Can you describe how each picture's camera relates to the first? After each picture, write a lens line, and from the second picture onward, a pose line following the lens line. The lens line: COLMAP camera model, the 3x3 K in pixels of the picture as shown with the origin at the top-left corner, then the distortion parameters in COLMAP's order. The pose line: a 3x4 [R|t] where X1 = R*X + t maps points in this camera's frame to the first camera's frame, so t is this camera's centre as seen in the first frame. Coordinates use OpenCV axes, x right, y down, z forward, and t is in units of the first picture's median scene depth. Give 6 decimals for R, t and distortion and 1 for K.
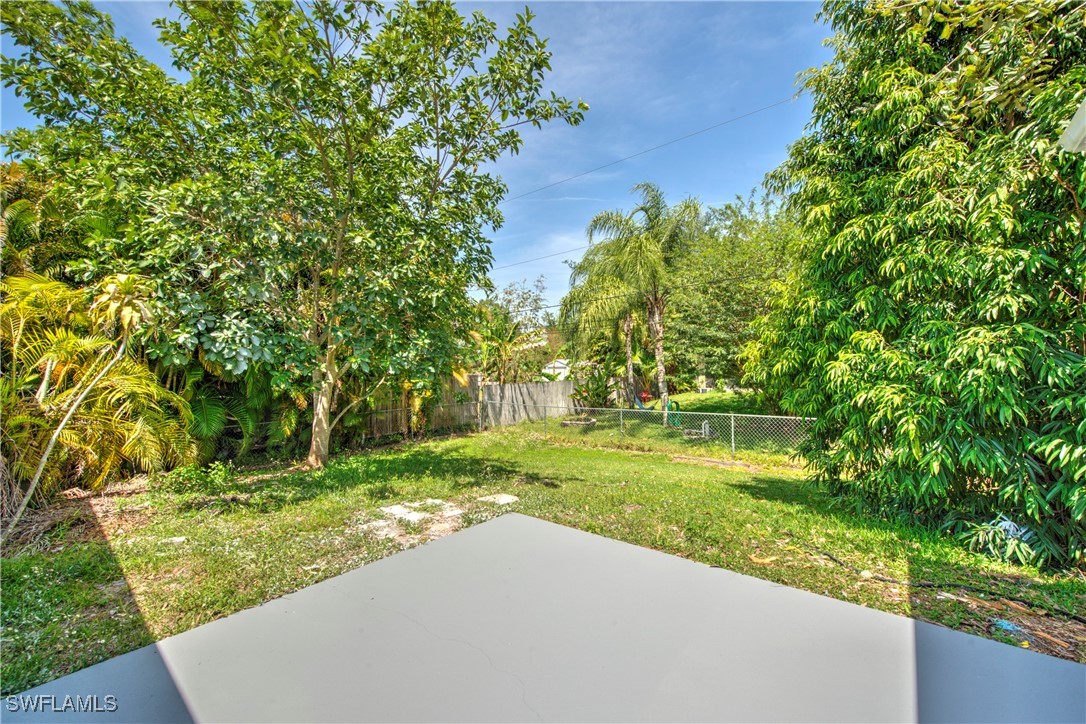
lens RADIAL K [[433.0, 0, 537.8], [0, 433.0, 365.5], [0, 0, 1]] dist [0.004906, -0.000333]
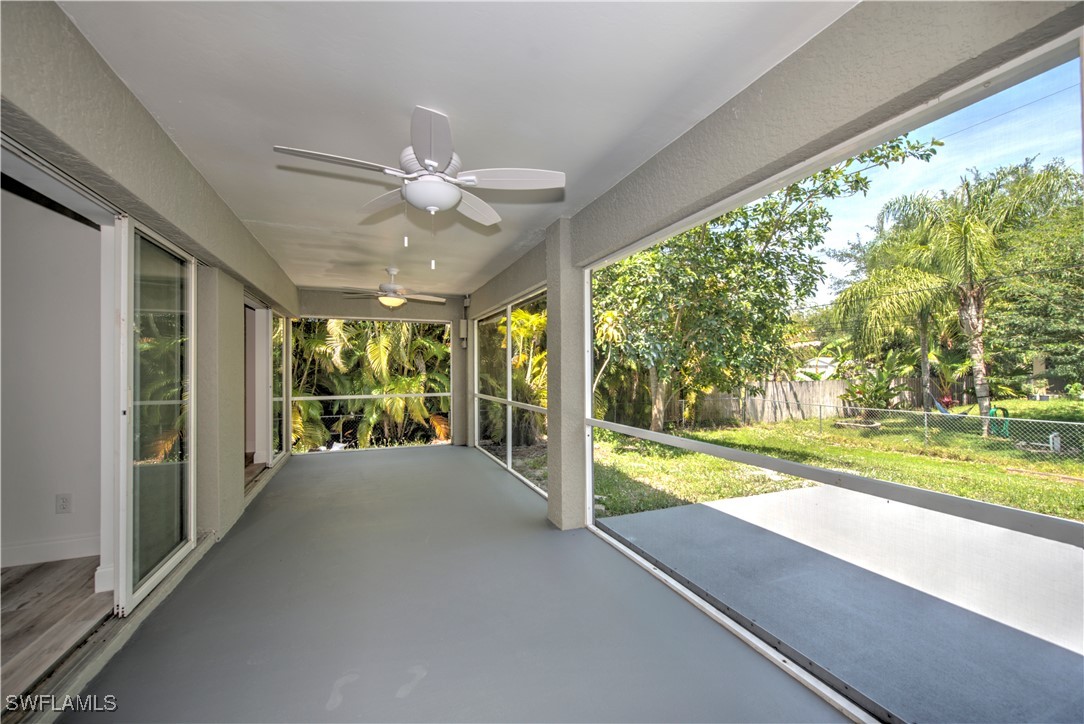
lens RADIAL K [[432.2, 0, 541.7], [0, 432.2, 367.9], [0, 0, 1]] dist [0.004906, -0.000333]
pose [[0.889215, 0.012639, -0.457315, -0.084975], [-0.006764, 0.999872, 0.014482, -0.001741], [0.457439, -0.009784, 0.889187, -0.149536]]
